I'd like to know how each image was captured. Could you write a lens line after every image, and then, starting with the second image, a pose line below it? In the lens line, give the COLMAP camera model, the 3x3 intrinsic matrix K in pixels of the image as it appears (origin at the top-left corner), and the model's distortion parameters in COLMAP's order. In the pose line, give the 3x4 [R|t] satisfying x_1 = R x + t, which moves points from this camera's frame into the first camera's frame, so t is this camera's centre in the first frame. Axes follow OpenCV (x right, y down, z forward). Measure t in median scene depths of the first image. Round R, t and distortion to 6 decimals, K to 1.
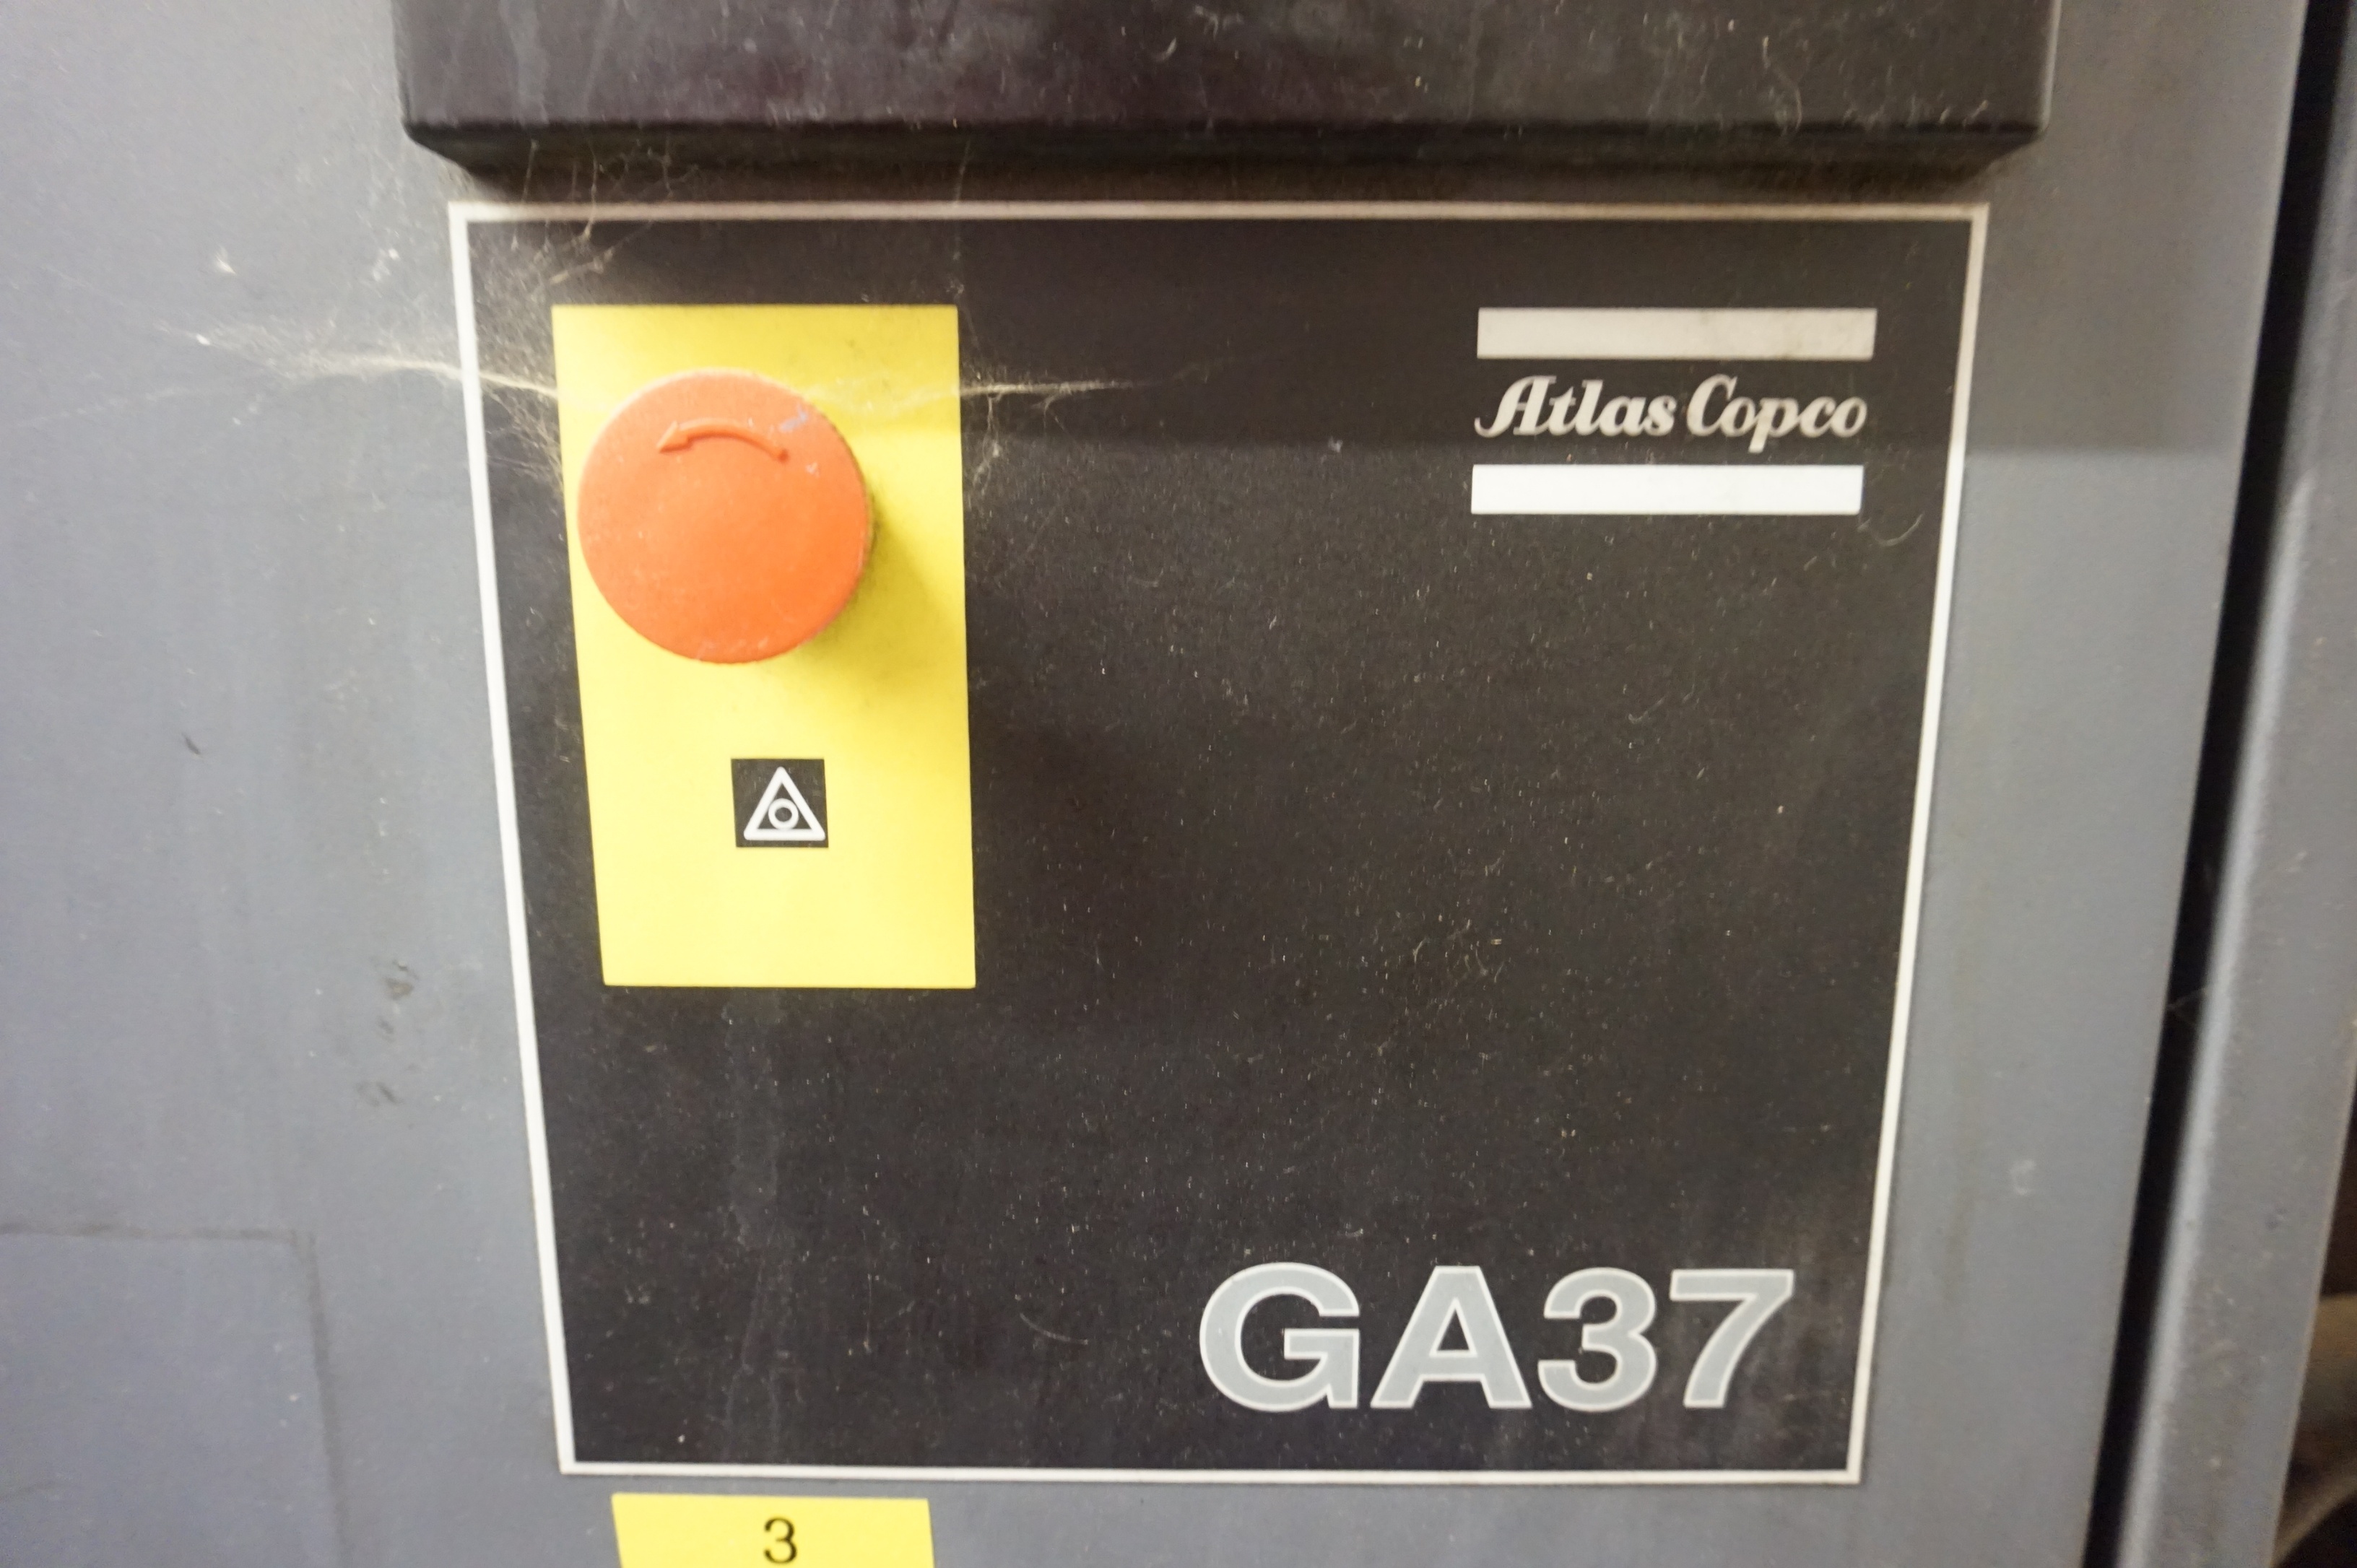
lens RADIAL K [[1693.1, 0, 1192.0], [0, 1693.1, 786.4], [0, 0, 1]] dist [-0.013350, 0.004705]
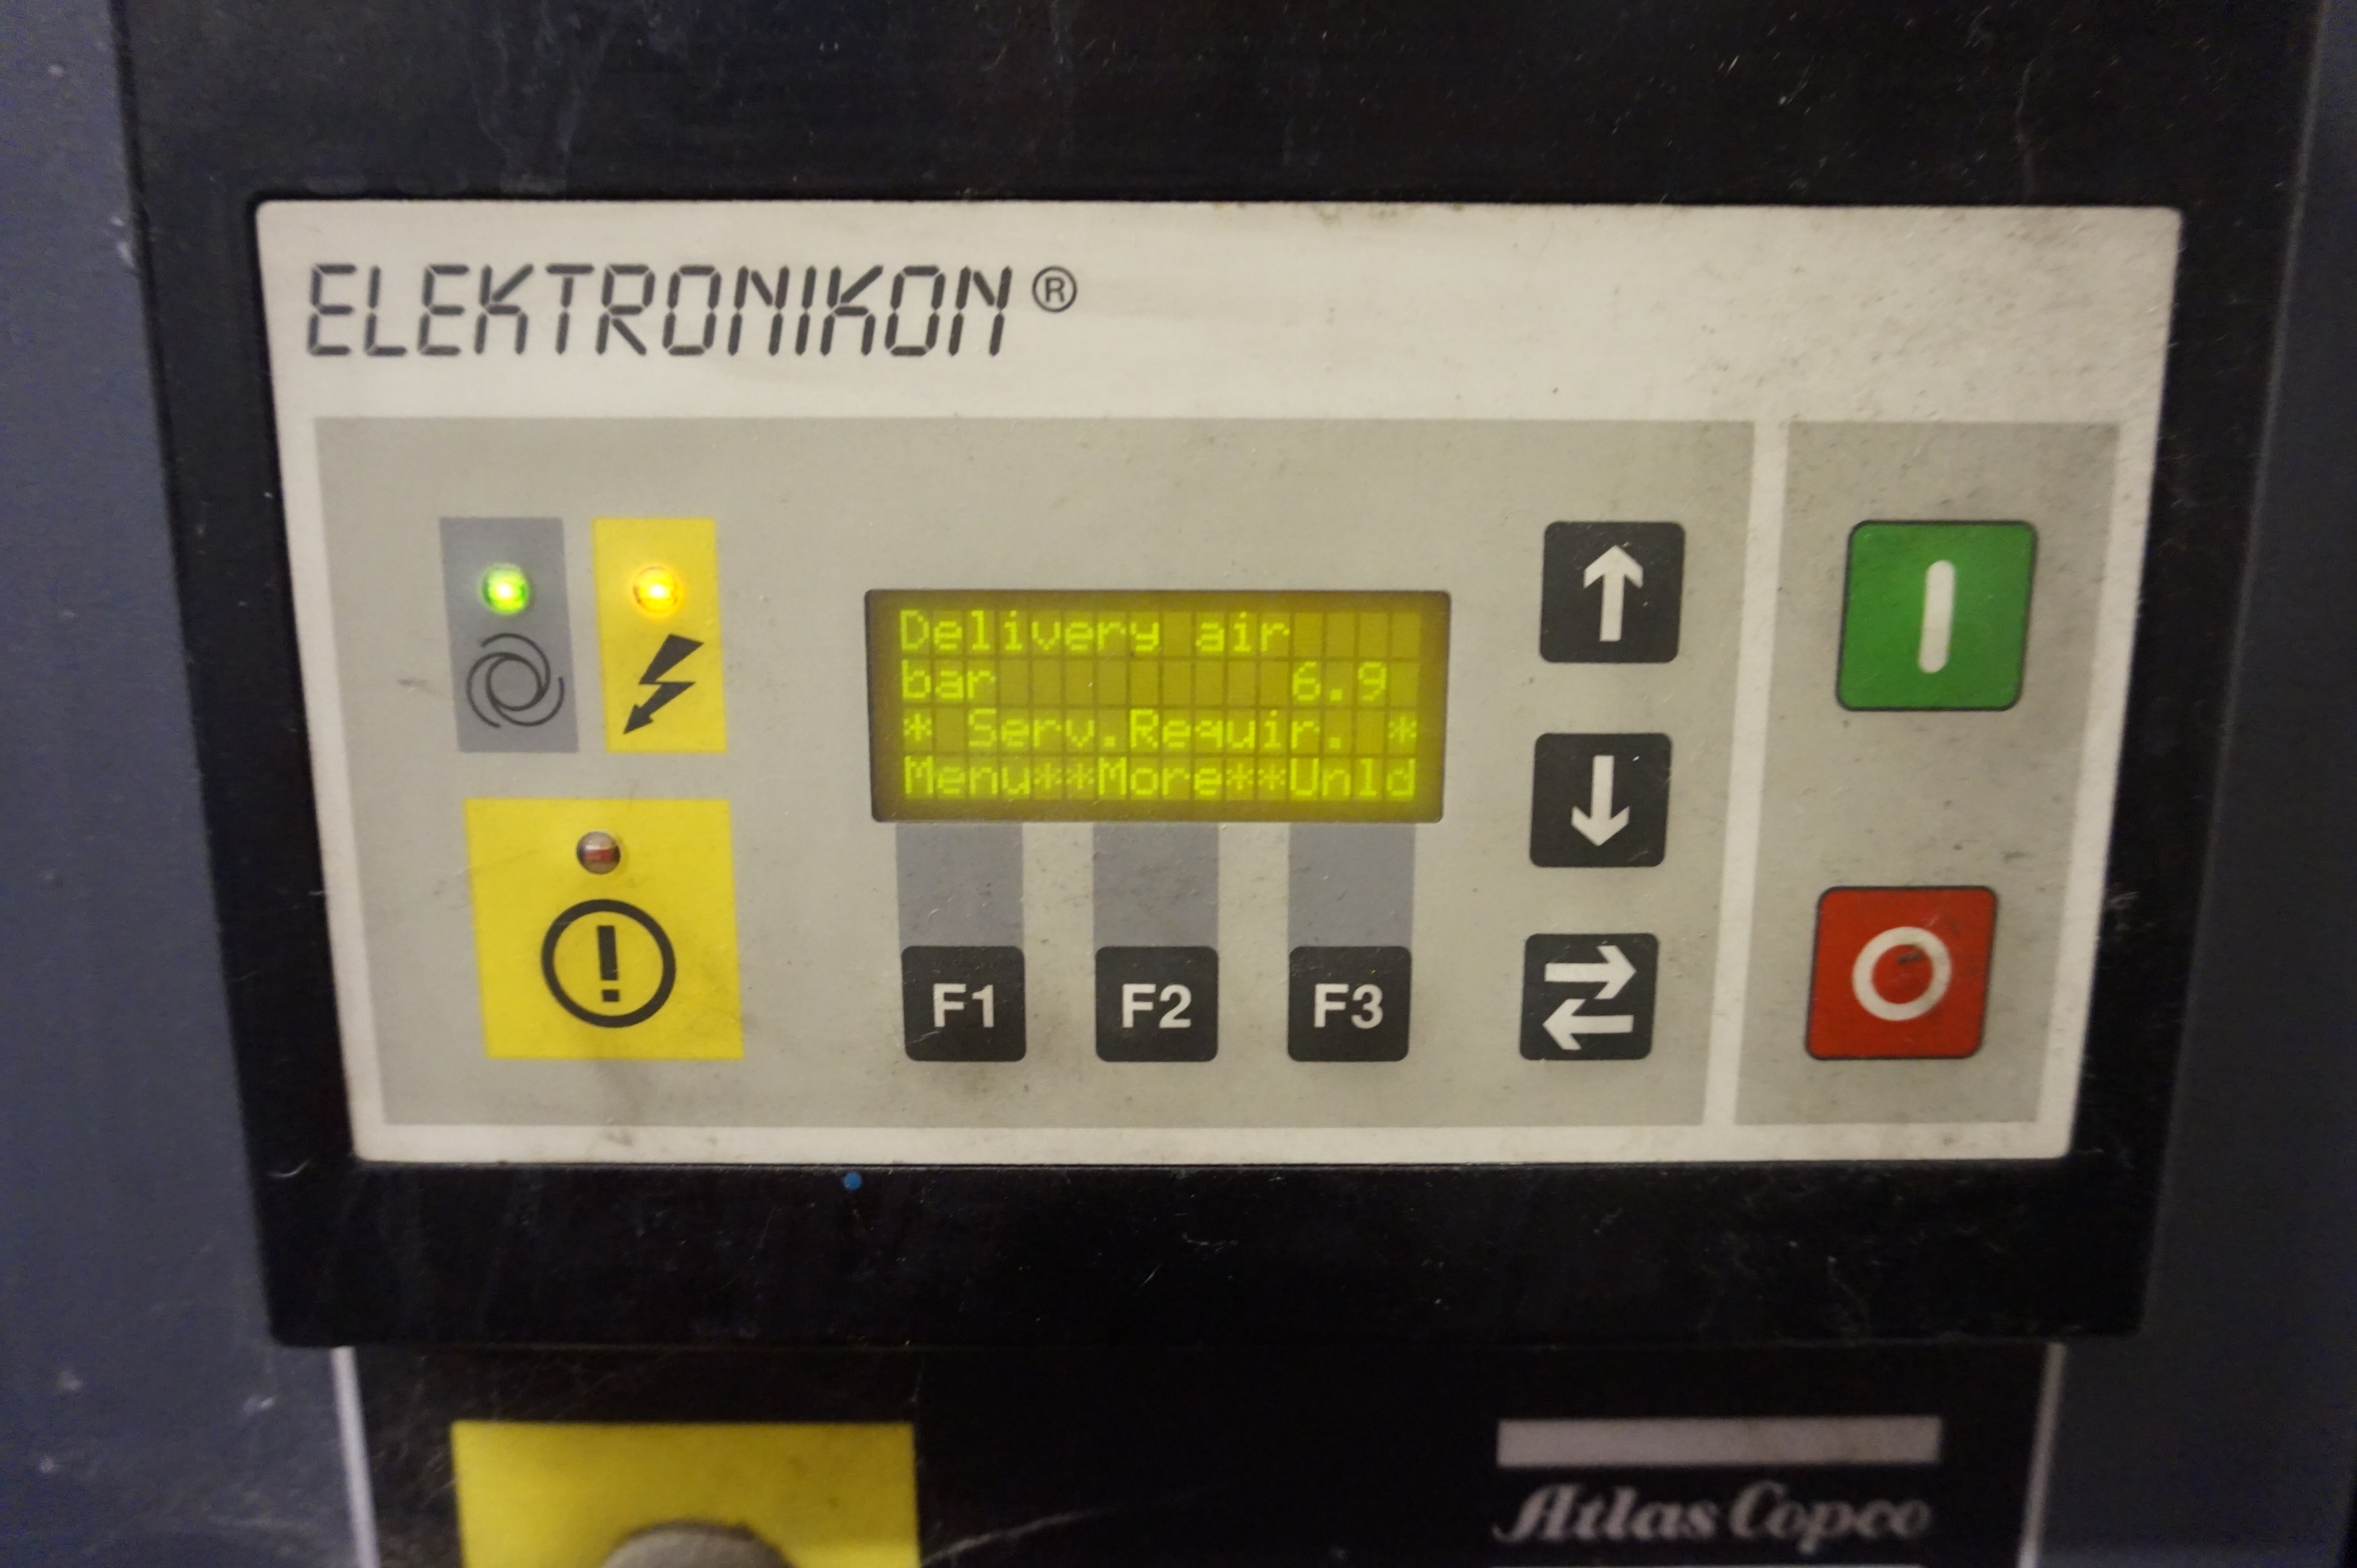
lens RADIAL K [[1693.1, 0, 1166.6], [0, 1693.1, 786.1], [0, 0, 1]] dist [-0.013350, 0.004705]
pose [[0.999765, -0.009053, 0.019712, -0.018986], [0.009302, 0.999878, -0.012565, -0.600210], [-0.019596, 0.012746, 0.999727, 0.109796]]
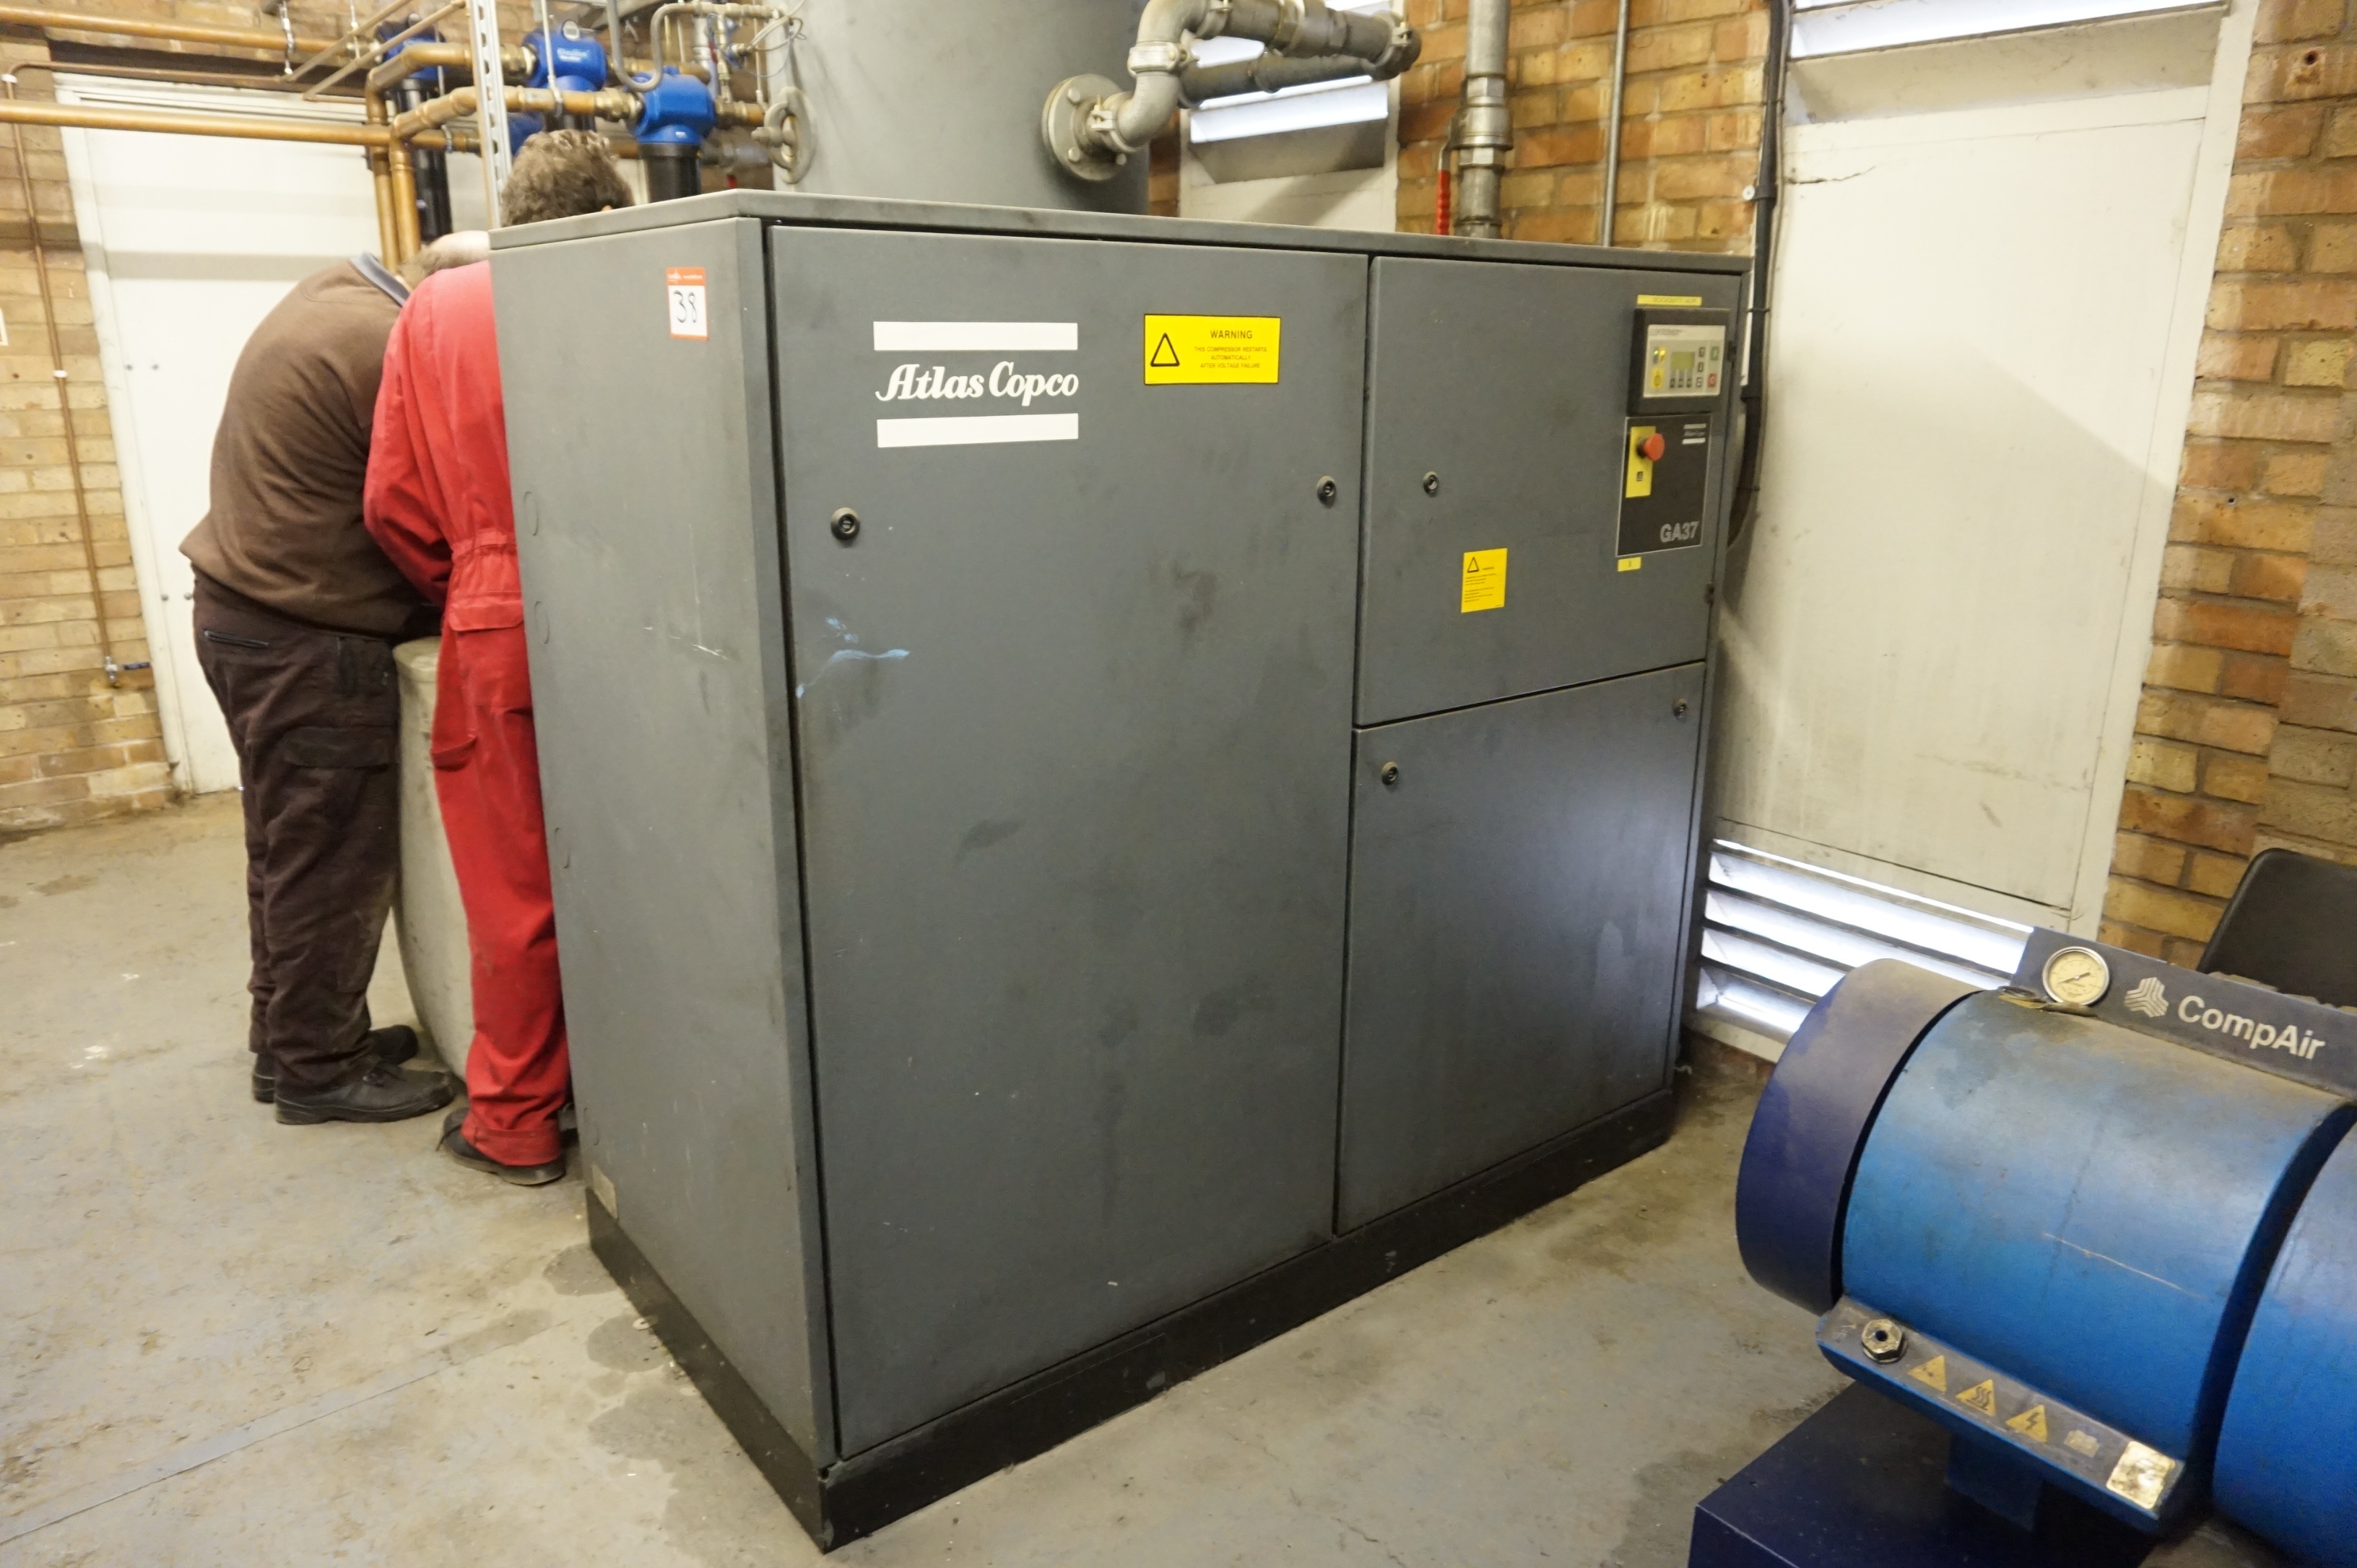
lens RADIAL K [[1600.0, 0, 1174.9], [0, 1600.0, 780.9], [0, 0, 1]] dist [-0.010032, -0.000685]
pose [[0.764769, -0.174496, 0.620225, -0.606918], [0.143890, 0.984571, 0.099578, 0.031456], [-0.628031, 0.013090, 0.778078, -0.325394]]
